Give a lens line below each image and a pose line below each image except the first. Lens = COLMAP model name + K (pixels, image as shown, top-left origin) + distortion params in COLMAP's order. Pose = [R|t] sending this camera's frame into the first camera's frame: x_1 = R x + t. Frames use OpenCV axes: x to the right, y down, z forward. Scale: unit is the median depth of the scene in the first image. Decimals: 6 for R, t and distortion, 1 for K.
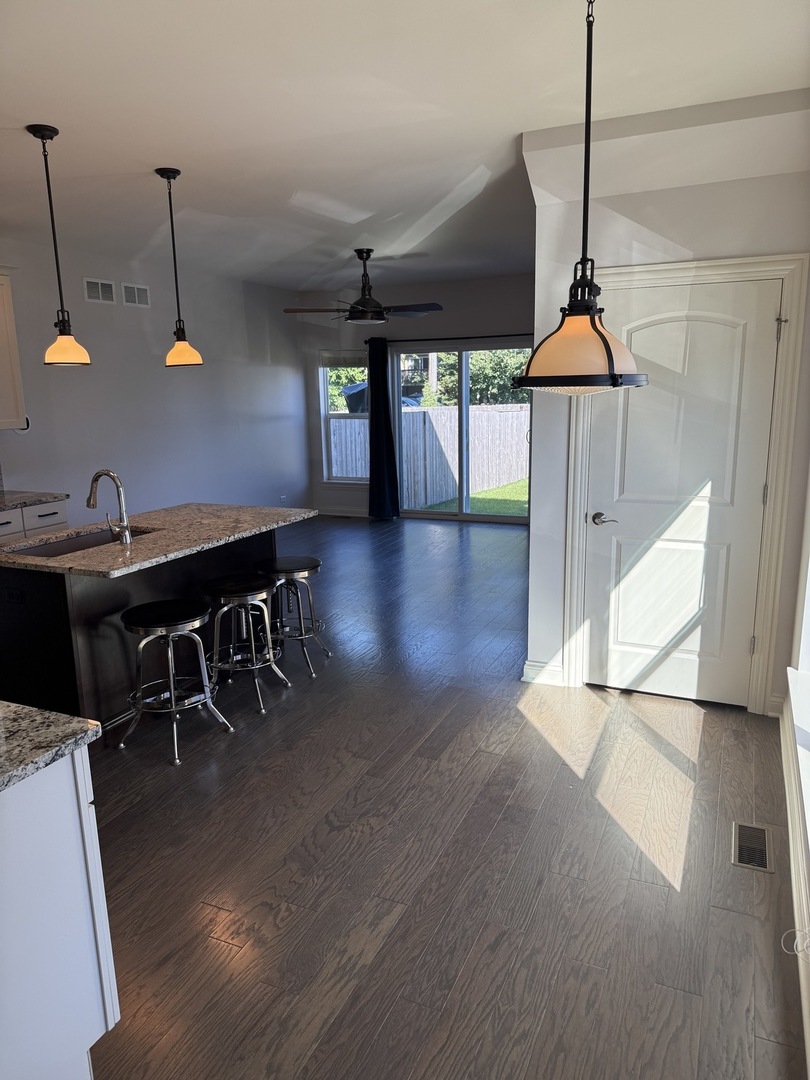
lens RADIAL K [[761.9, 0, 395.1], [0, 761.9, 557.5], [0, 0, 1]] dist [0.050293, -0.059989]
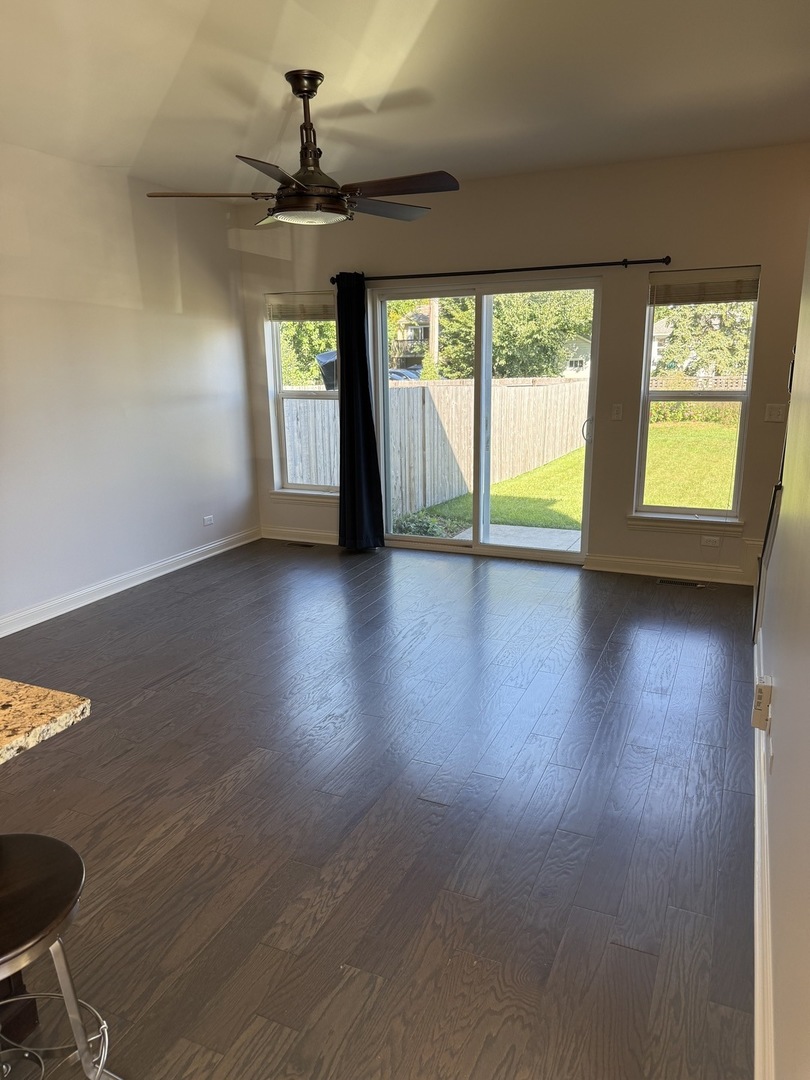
lens RADIAL K [[761.9, 0, 385.0], [0, 761.9, 553.0], [0, 0, 1]] dist [0.050293, -0.059989]
pose [[0.999903, 0.007439, -0.011809, 0.014541], [-0.007095, 0.999557, 0.028895, -0.065894], [0.012019, -0.028808, 0.999513, 0.322602]]
